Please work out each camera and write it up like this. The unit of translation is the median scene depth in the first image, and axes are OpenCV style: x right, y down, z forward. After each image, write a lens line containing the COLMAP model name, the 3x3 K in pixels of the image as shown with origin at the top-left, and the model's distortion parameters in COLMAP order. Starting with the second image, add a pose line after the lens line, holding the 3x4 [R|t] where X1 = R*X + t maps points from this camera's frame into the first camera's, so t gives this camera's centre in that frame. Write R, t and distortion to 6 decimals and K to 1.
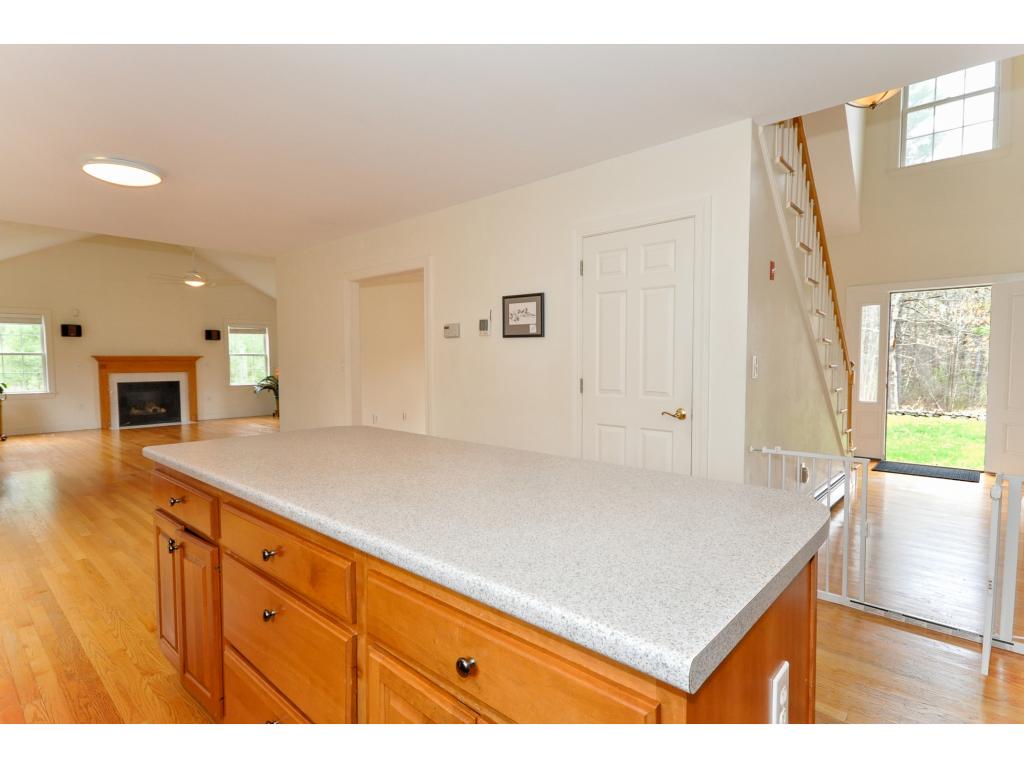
lens RADIAL K [[508.4, 0, 515.2], [0, 508.4, 386.7], [0, 0, 1]] dist [0.010149, 0.000148]
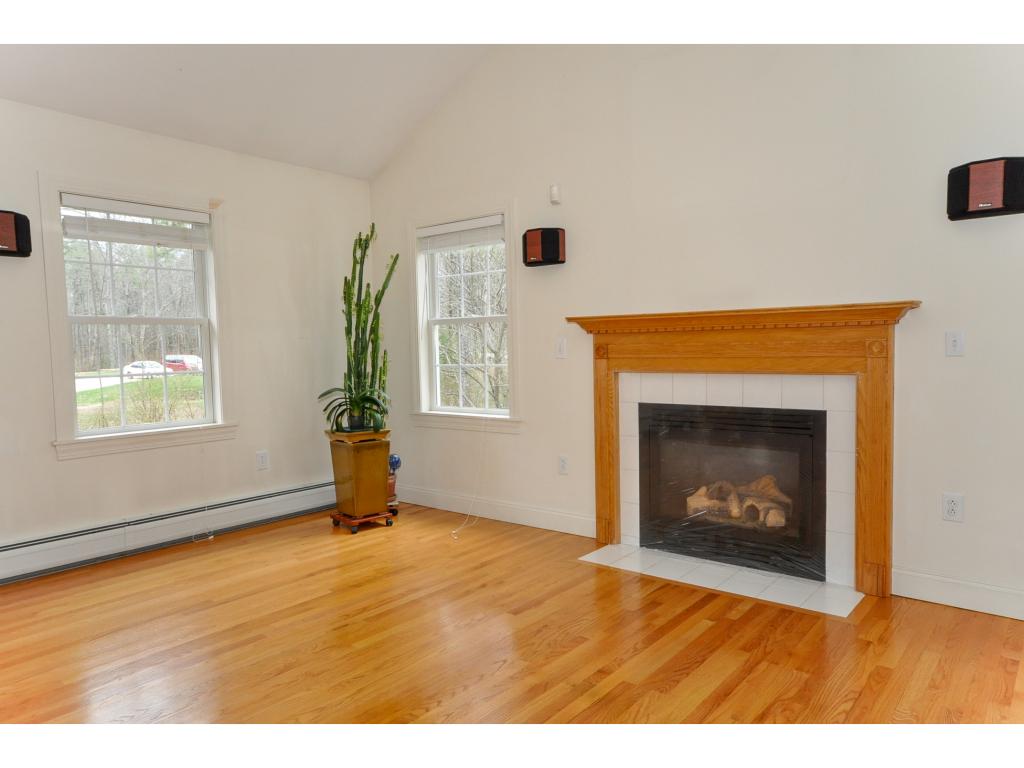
lens RADIAL K [[705.4, 0, 508.5], [0, 705.4, 386.5], [0, 0, 1]] dist [0.029406, -0.002764]
pose [[0.045280, 0.063155, -0.996976, -0.354817], [-0.031519, 0.997593, 0.061762, -0.040759], [0.998477, 0.028628, 0.047161, 0.885413]]
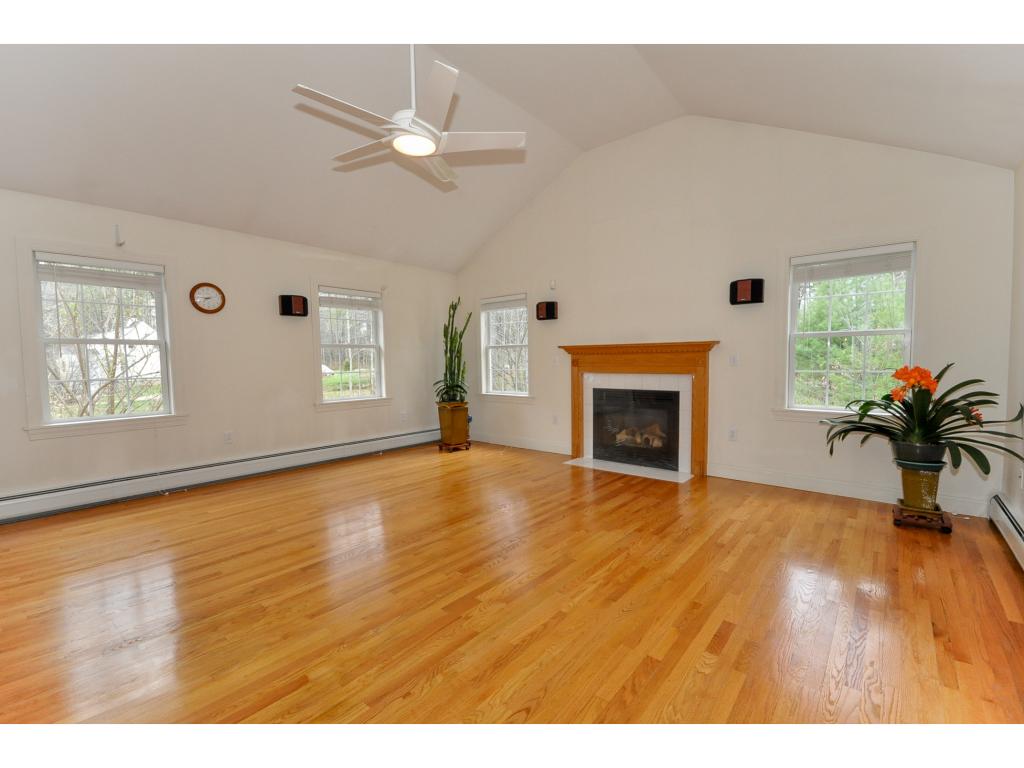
lens RADIAL K [[446.9, 0, 515.6], [0, 446.9, 385.8], [0, 0, 1]] dist [-0.002335, -0.000052]
pose [[0.038592, 0.062518, -0.997297, -0.232922], [-0.039671, 0.997350, 0.060986, -0.039657], [0.998467, 0.037211, 0.040970, 0.866795]]
